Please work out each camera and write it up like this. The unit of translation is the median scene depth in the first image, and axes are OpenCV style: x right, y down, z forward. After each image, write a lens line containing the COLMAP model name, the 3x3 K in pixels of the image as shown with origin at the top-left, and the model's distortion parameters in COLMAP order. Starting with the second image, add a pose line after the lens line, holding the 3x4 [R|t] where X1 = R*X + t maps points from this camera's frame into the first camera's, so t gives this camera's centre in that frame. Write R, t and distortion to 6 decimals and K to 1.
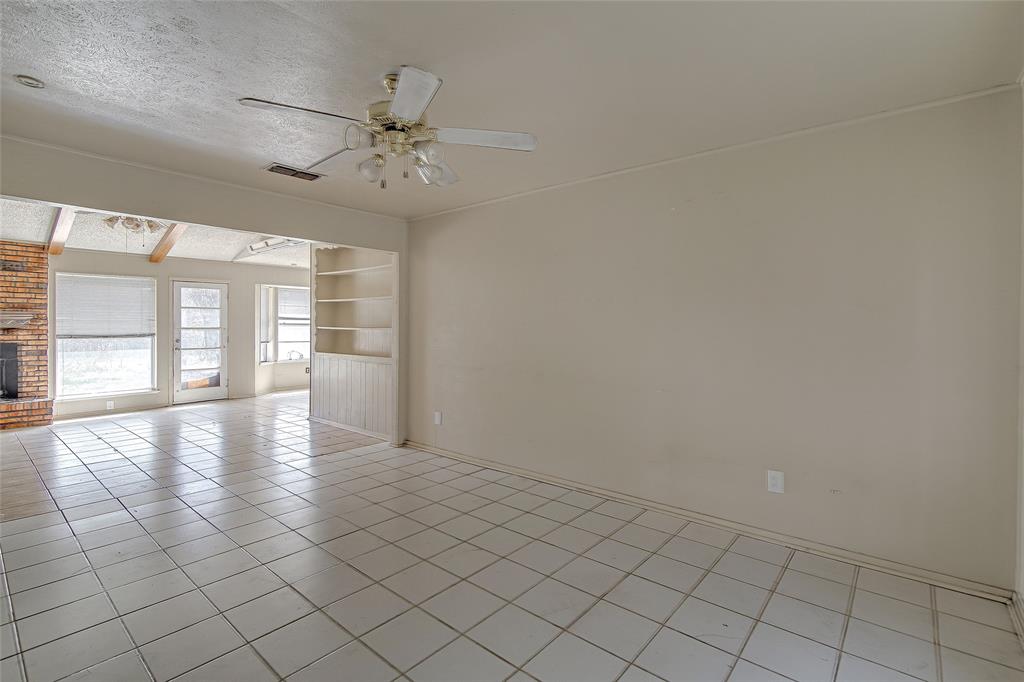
lens RADIAL K [[475.4, 0, 509.5], [0, 475.4, 327.5], [0, 0, 1]] dist [0.001552, -0.000260]
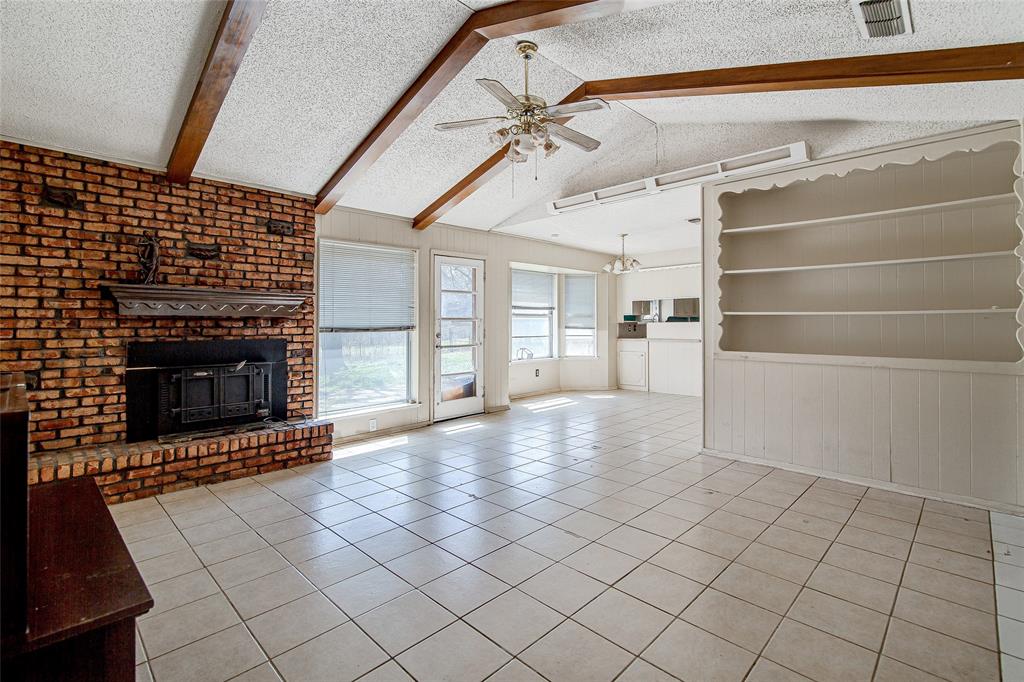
lens RADIAL K [[475.4, 0, 525.8], [0, 475.4, 310.1], [0, 0, 1]] dist [0.001552, -0.000260]
pose [[0.997860, -0.007978, -0.064897, -0.599758], [0.006167, 0.999587, -0.028057, 0.011486], [0.065094, 0.027597, 0.997497, 0.315353]]
